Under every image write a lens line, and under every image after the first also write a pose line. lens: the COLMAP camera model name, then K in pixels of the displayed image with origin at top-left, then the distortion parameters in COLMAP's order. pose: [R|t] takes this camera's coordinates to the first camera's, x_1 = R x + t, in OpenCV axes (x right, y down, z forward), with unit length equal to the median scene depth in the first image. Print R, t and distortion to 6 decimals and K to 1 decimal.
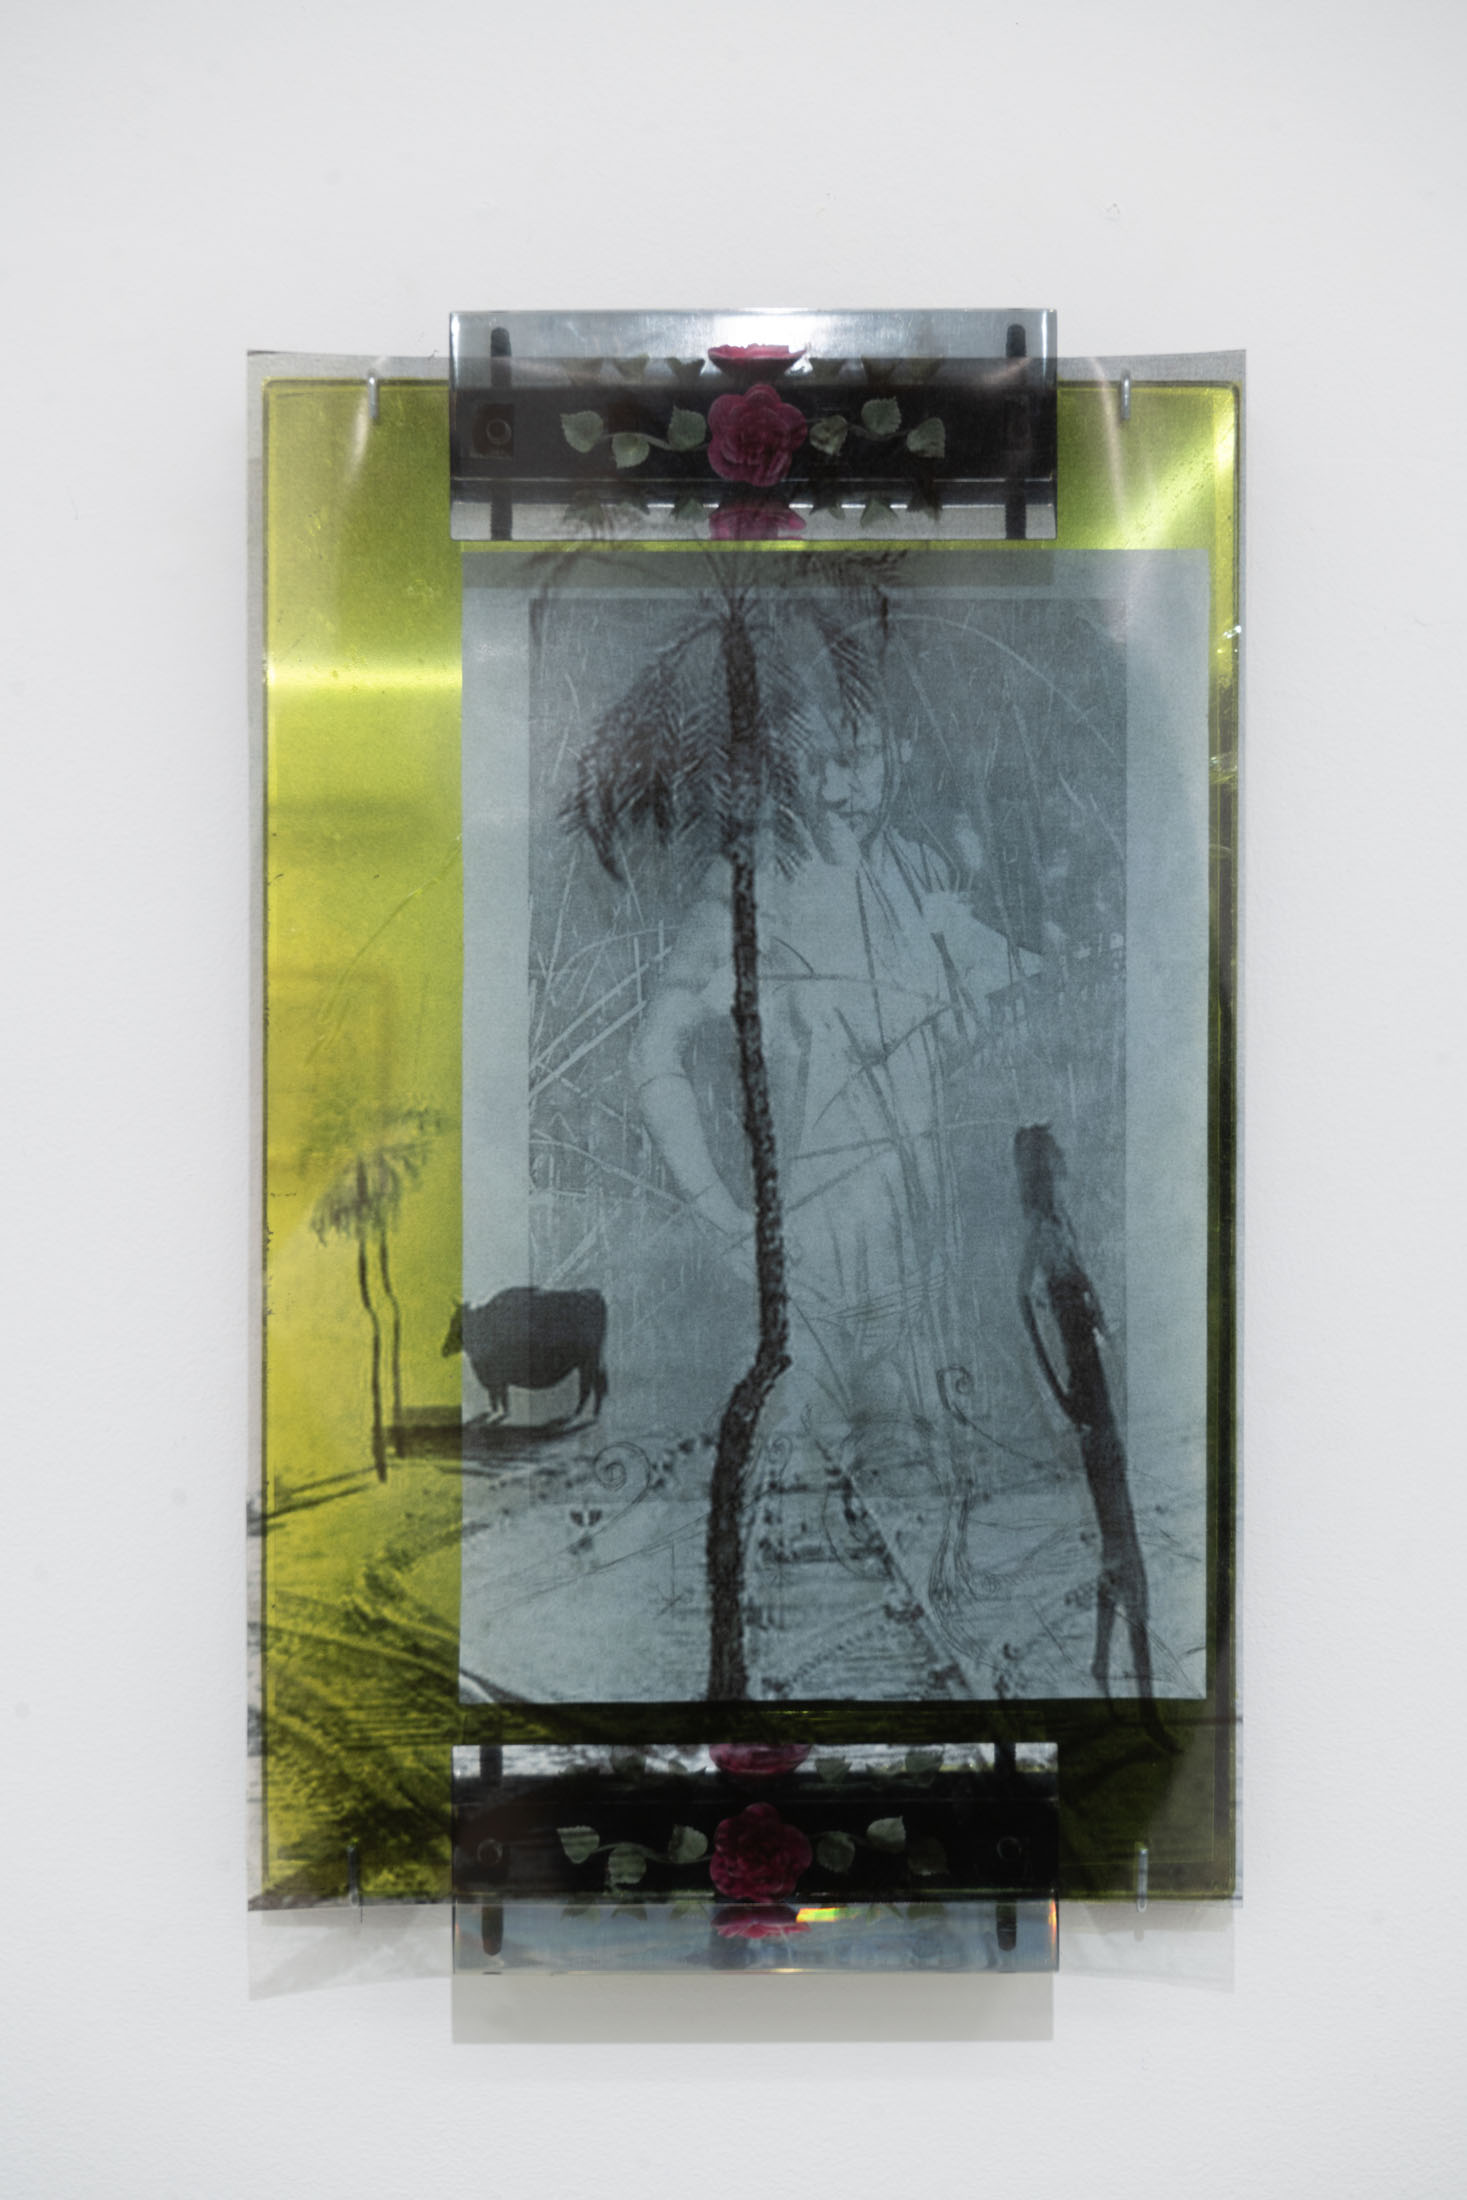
lens RADIAL K [[4332.8, 0, 736.8], [0, 4332.8, 1102.3], [0, 0, 1]] dist [0.052400, 0.000000]
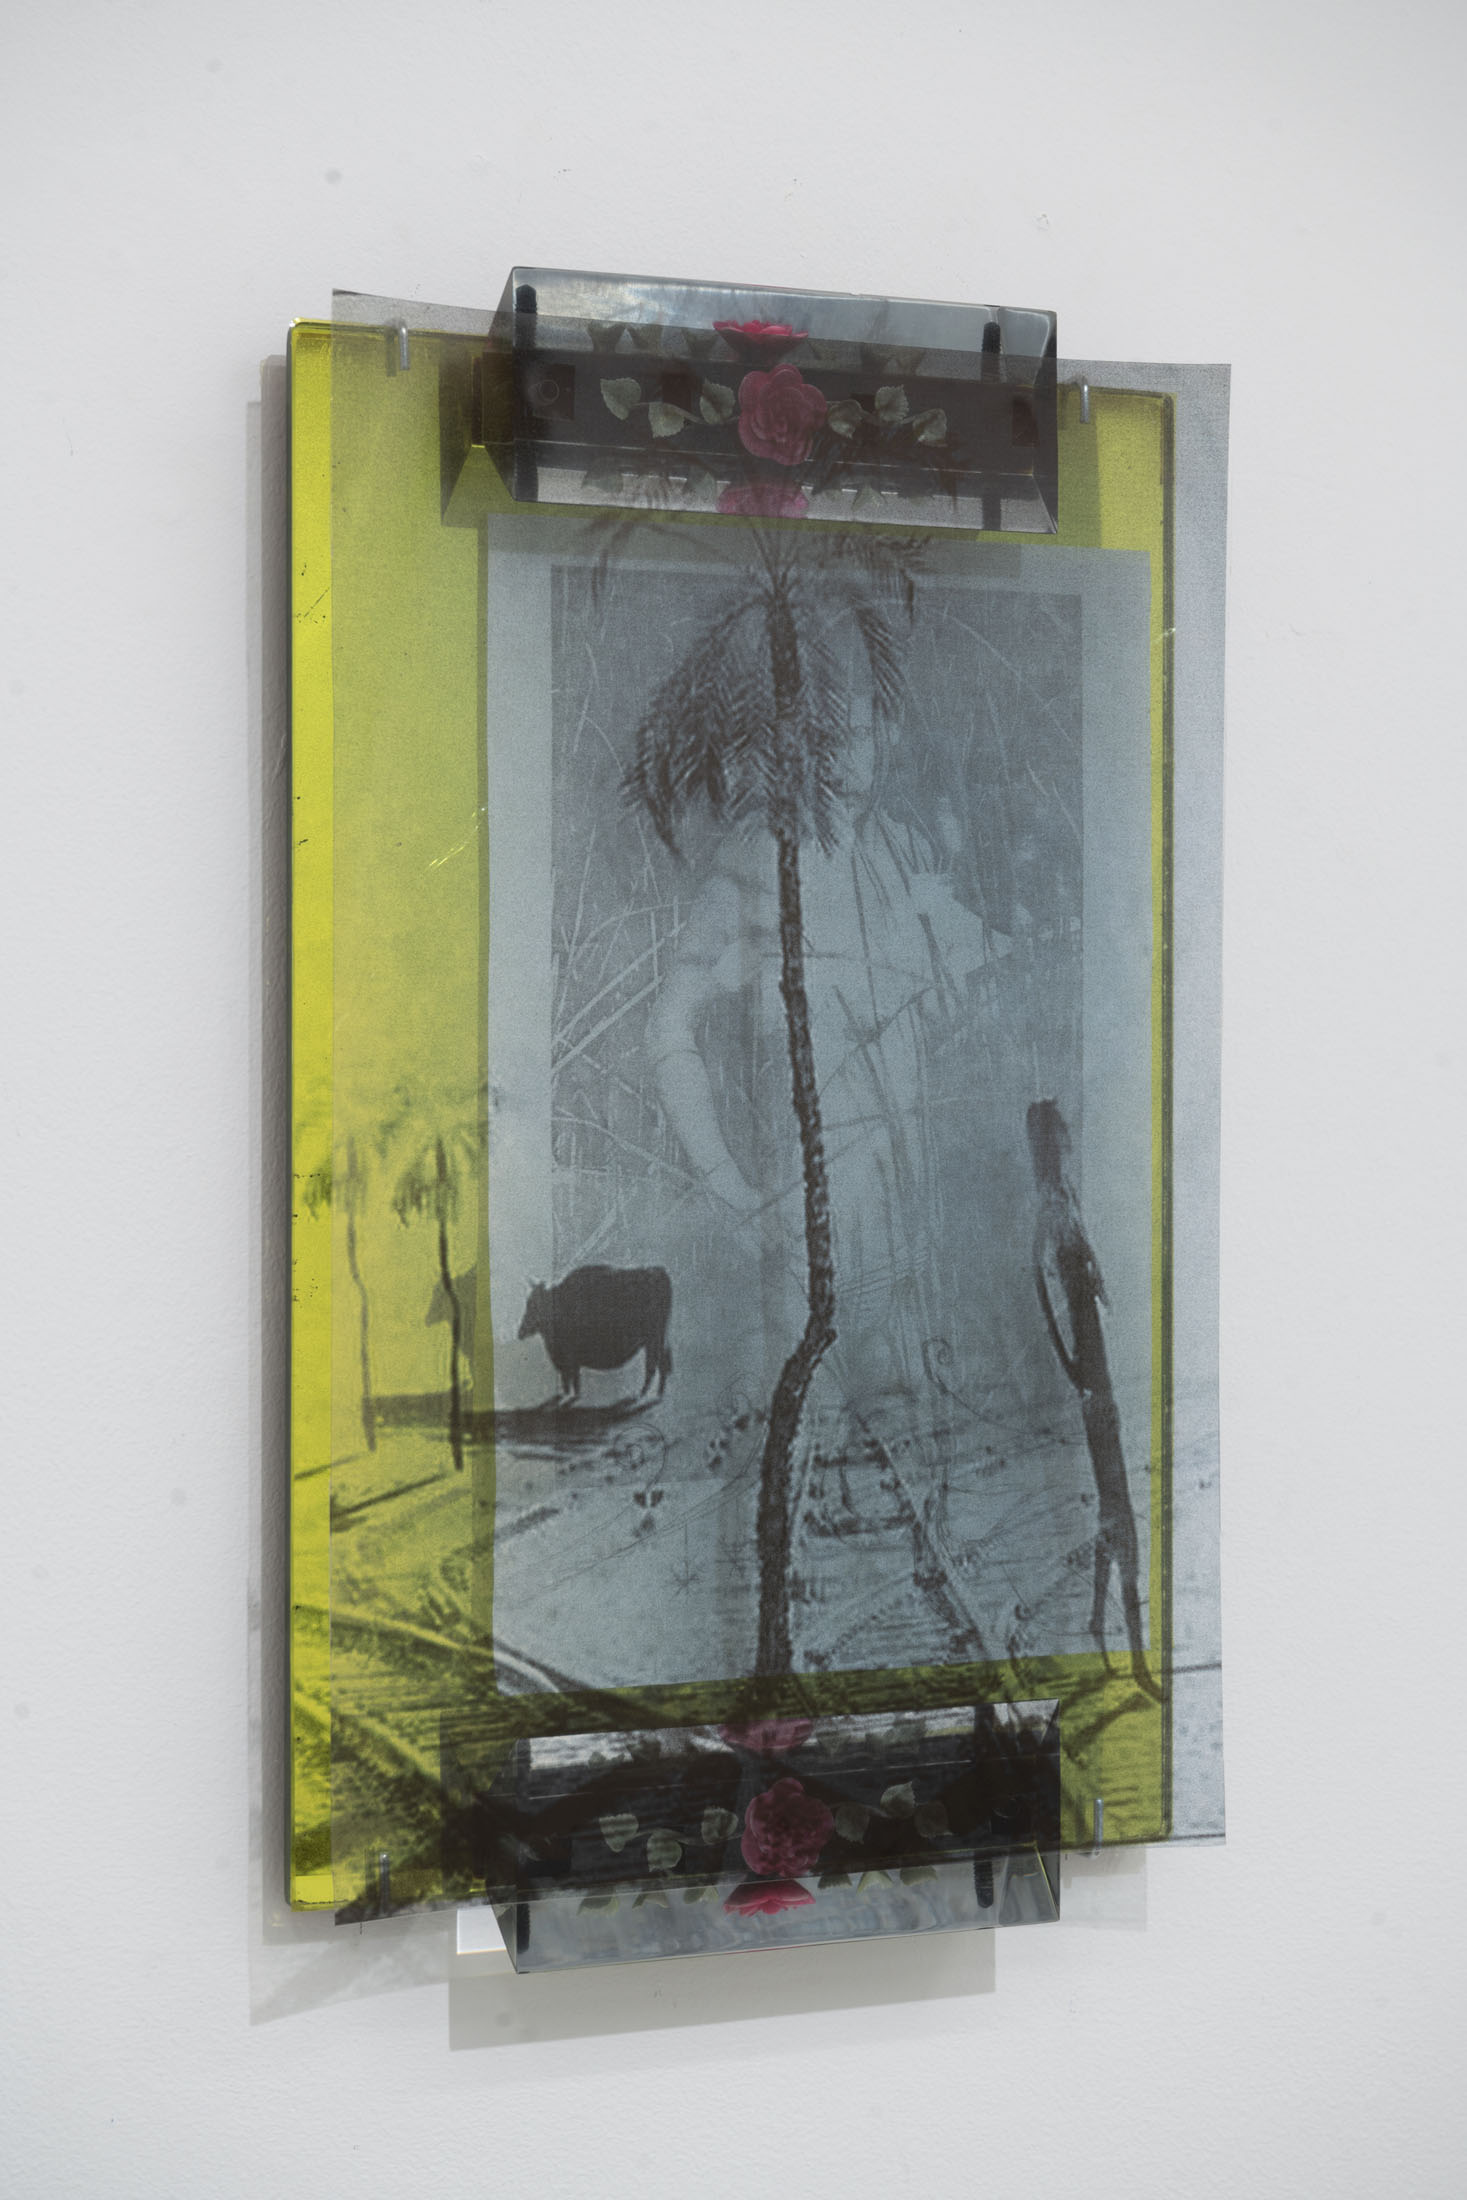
lens RADIAL K [[4332.8, 0, 740.1], [0, 4332.8, 1095.2], [0, 0, 1]] dist [0.052400, 0.000000]
pose [[0.904224, -0.000375, 0.427058, -0.435846], [0.003778, 0.999968, -0.007121, 0.011033], [-0.427041, 0.008053, 0.904196, 0.098094]]
